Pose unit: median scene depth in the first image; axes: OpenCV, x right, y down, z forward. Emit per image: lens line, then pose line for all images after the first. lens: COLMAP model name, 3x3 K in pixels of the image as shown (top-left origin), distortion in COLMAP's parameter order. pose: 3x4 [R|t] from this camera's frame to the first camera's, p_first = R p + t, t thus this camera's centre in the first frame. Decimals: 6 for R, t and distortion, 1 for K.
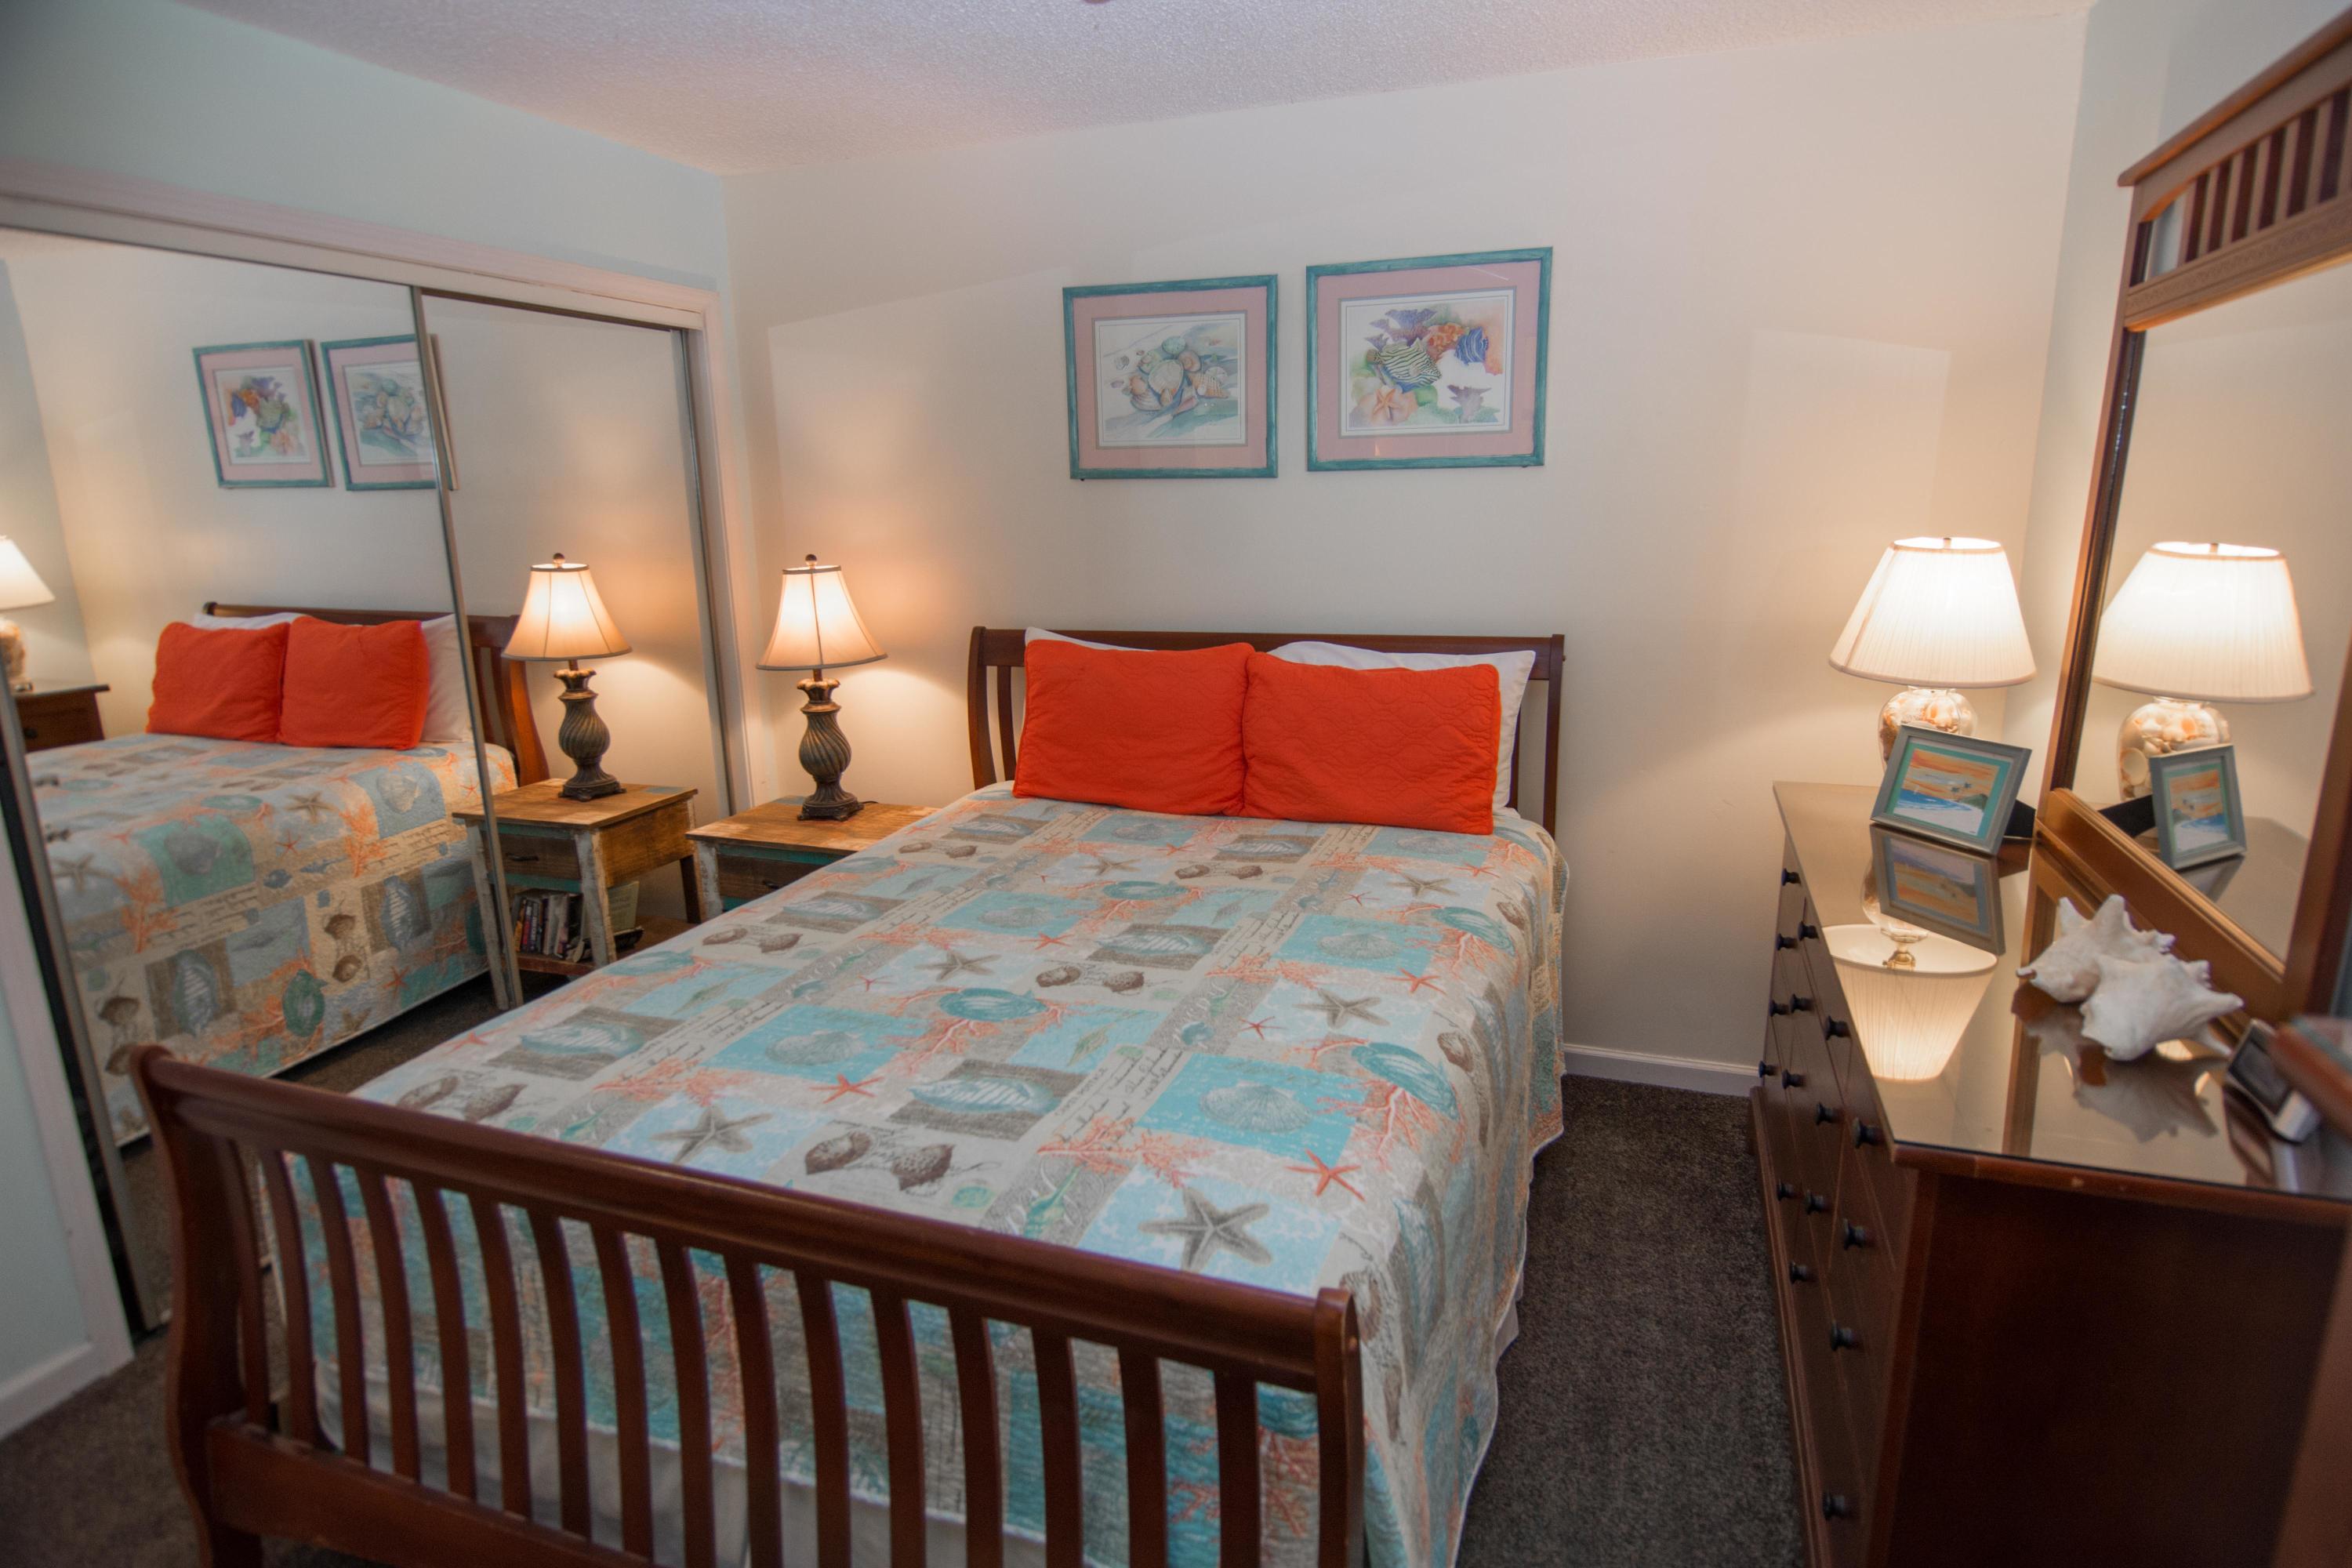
lens RADIAL K [[1242.7, 0, 1201.9], [0, 1242.7, 781.5], [0, 0, 1]] dist [0.011823, -0.024250]
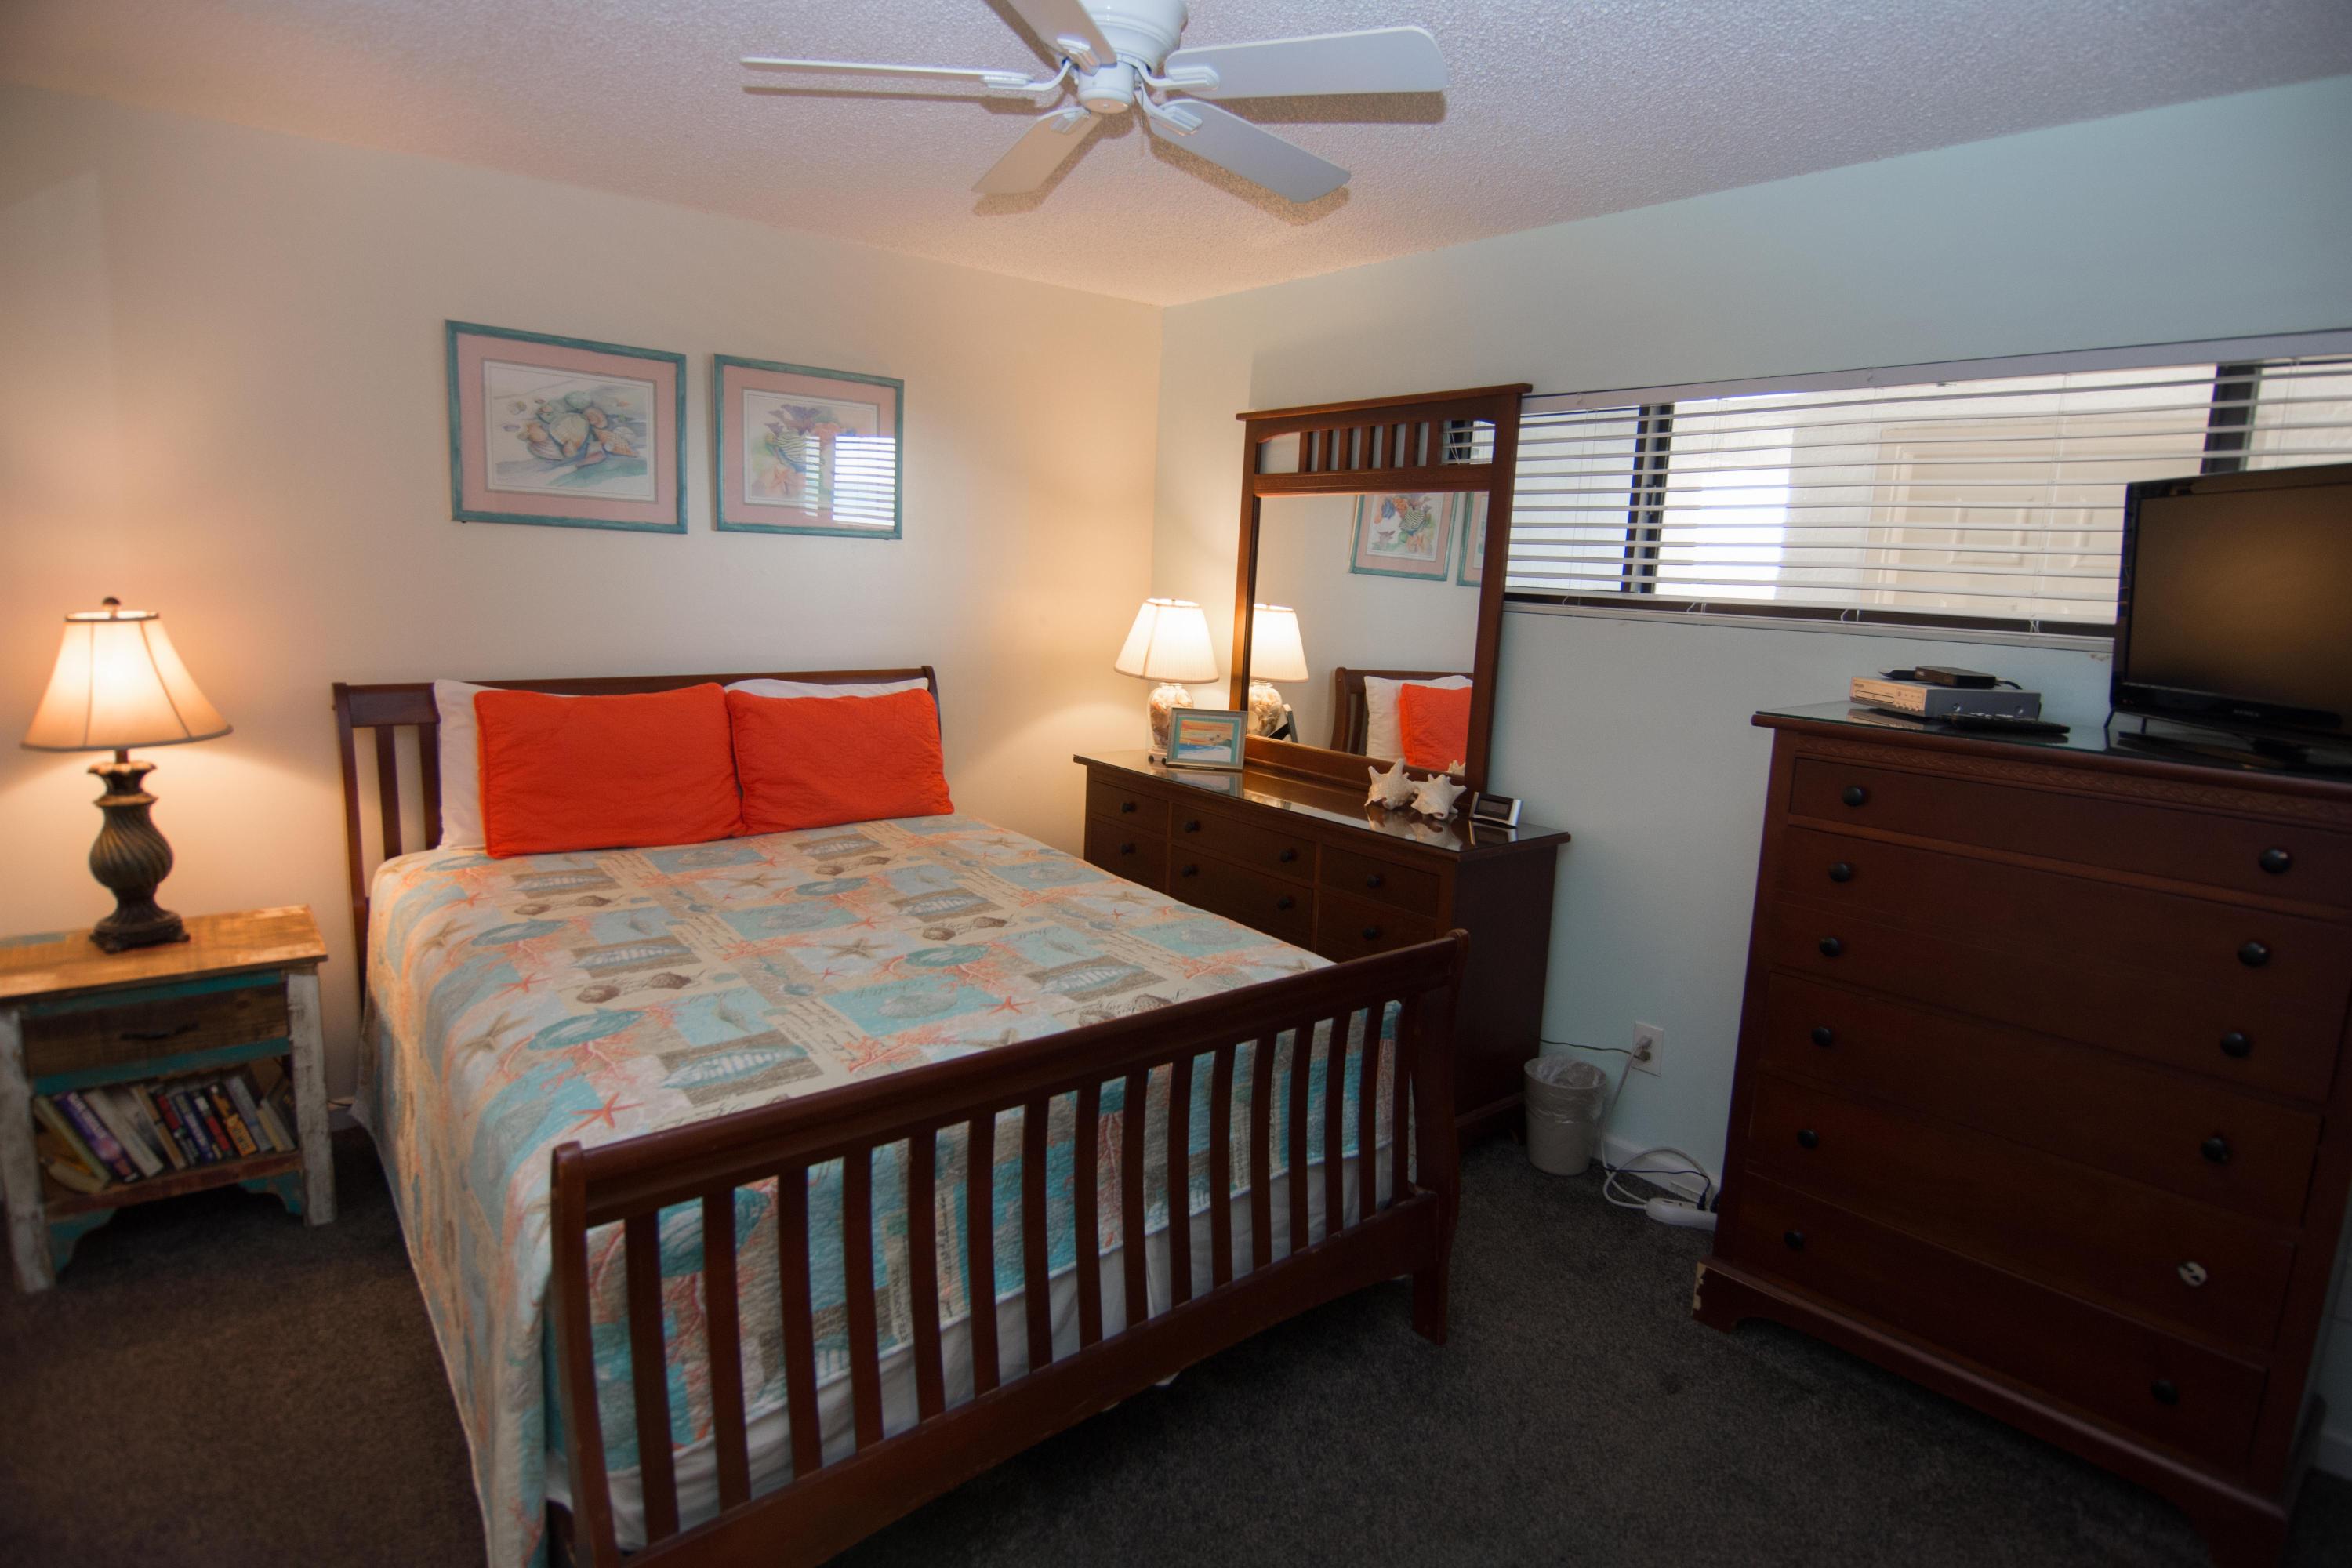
lens RADIAL K [[1242.7, 0, 1201.9], [0, 1242.7, 781.5], [0, 0, 1]] dist [0.011823, -0.024250]
pose [[0.510016, -0.110751, 0.853005, -0.708812], [0.145139, 0.988538, 0.041568, -0.007391], [-0.847832, 0.102604, 0.520244, 0.063921]]
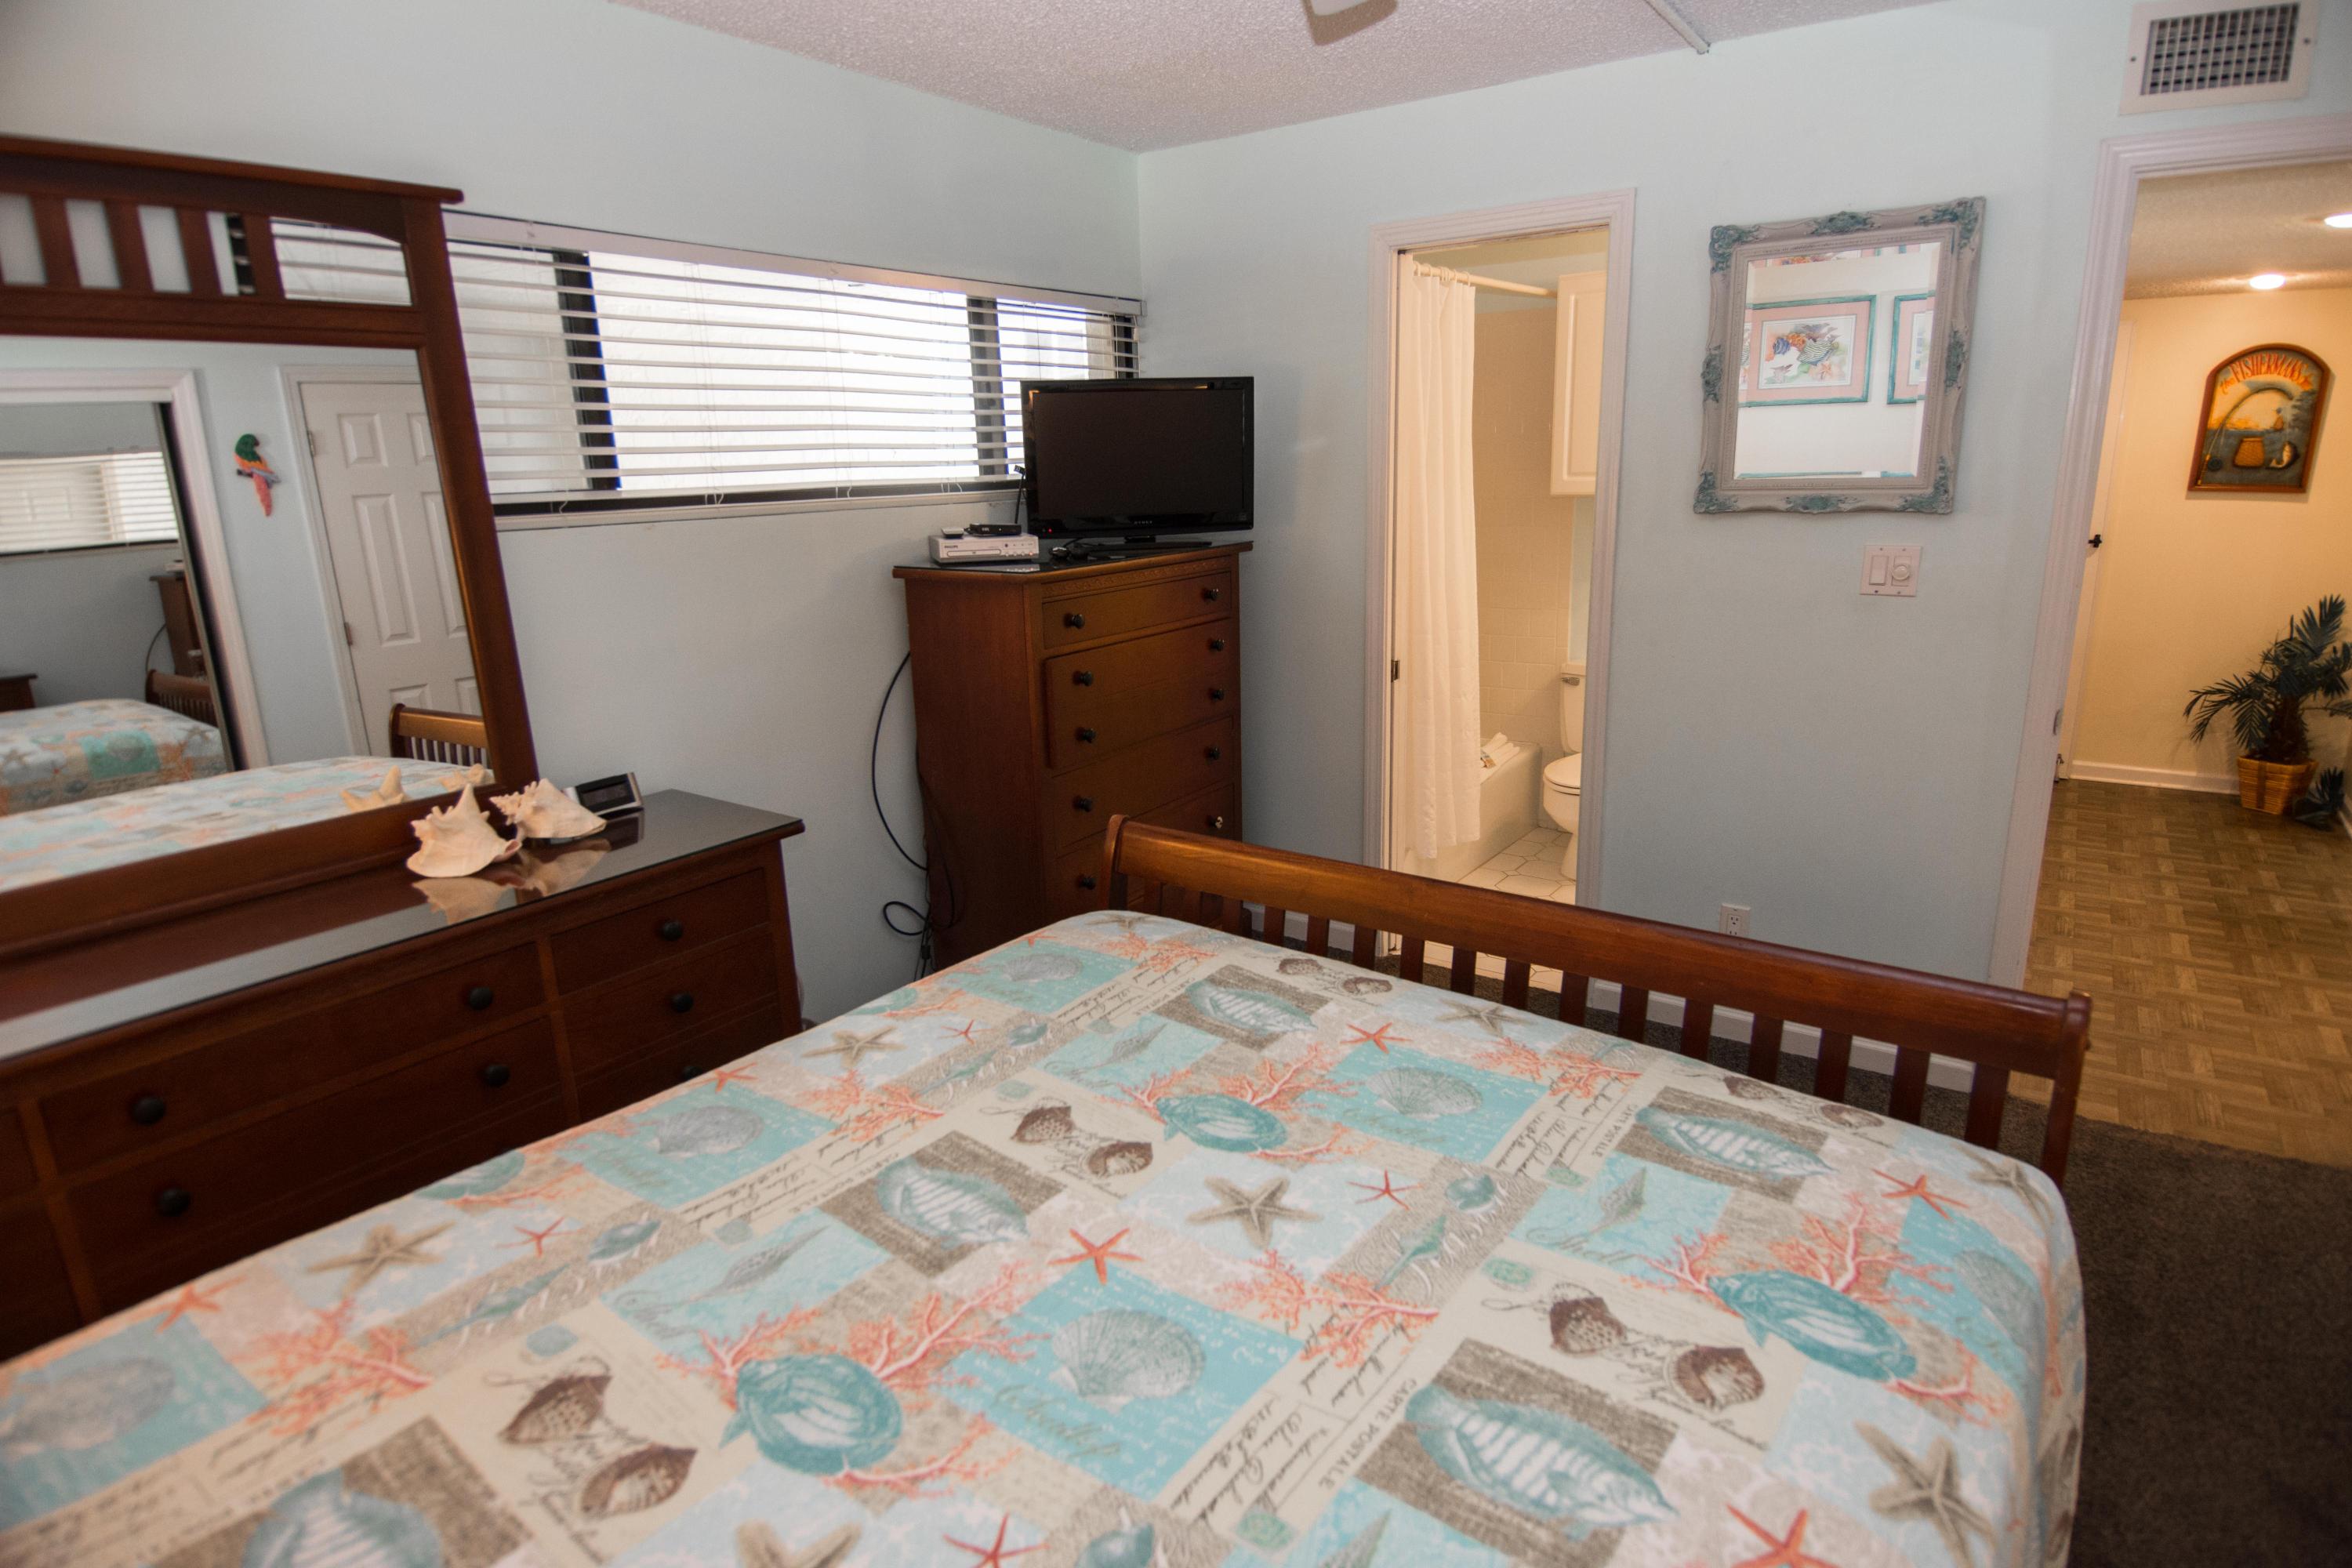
lens RADIAL K [[1242.7, 0, 1201.9], [0, 1242.7, 781.5], [0, 0, 1]] dist [0.011823, -0.024250]
pose [[-0.960849, -0.028387, 0.275615, -0.237182], [0.103245, 0.886416, 0.451229, -0.237694], [-0.257118, 0.462019, -0.848781, 1.011495]]
